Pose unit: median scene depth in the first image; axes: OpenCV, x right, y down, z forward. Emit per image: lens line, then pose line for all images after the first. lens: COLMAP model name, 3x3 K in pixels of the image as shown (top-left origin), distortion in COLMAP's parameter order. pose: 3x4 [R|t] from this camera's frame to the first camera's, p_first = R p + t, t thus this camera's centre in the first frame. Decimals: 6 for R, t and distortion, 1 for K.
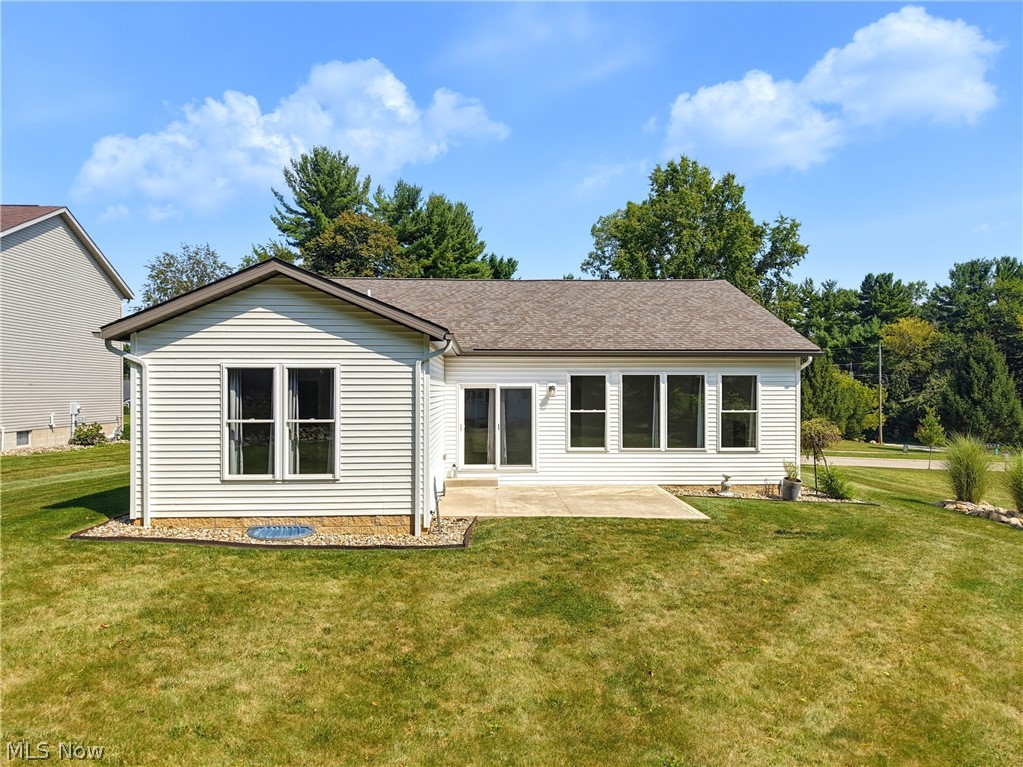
lens RADIAL K [[690.8, 0, 511.5], [0, 690.8, 383.5], [0, 0, 1]] dist [0.050146, -0.064016]
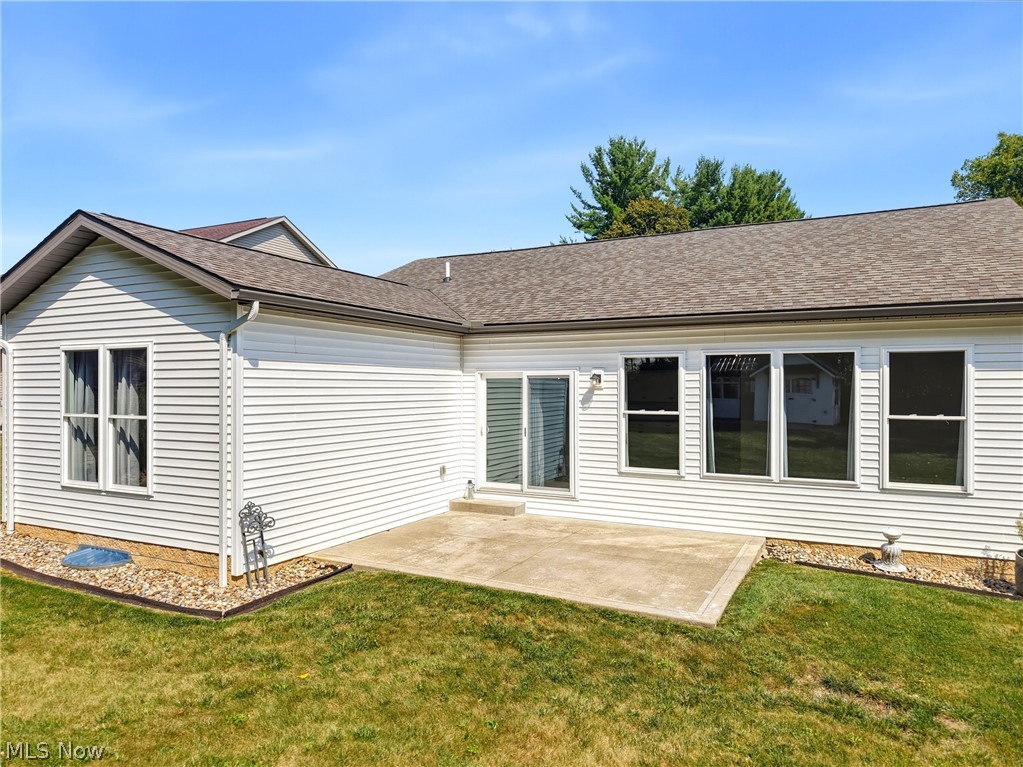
lens RADIAL K [[690.8, 0, 511.5], [0, 690.8, 383.5], [0, 0, 1]] dist [0.050146, -0.064016]
pose [[0.868458, -0.002849, -0.495755, 0.318188], [0.003429, 0.999994, 0.000260, 0.012330], [0.495751, -0.001925, 0.868462, 0.369346]]
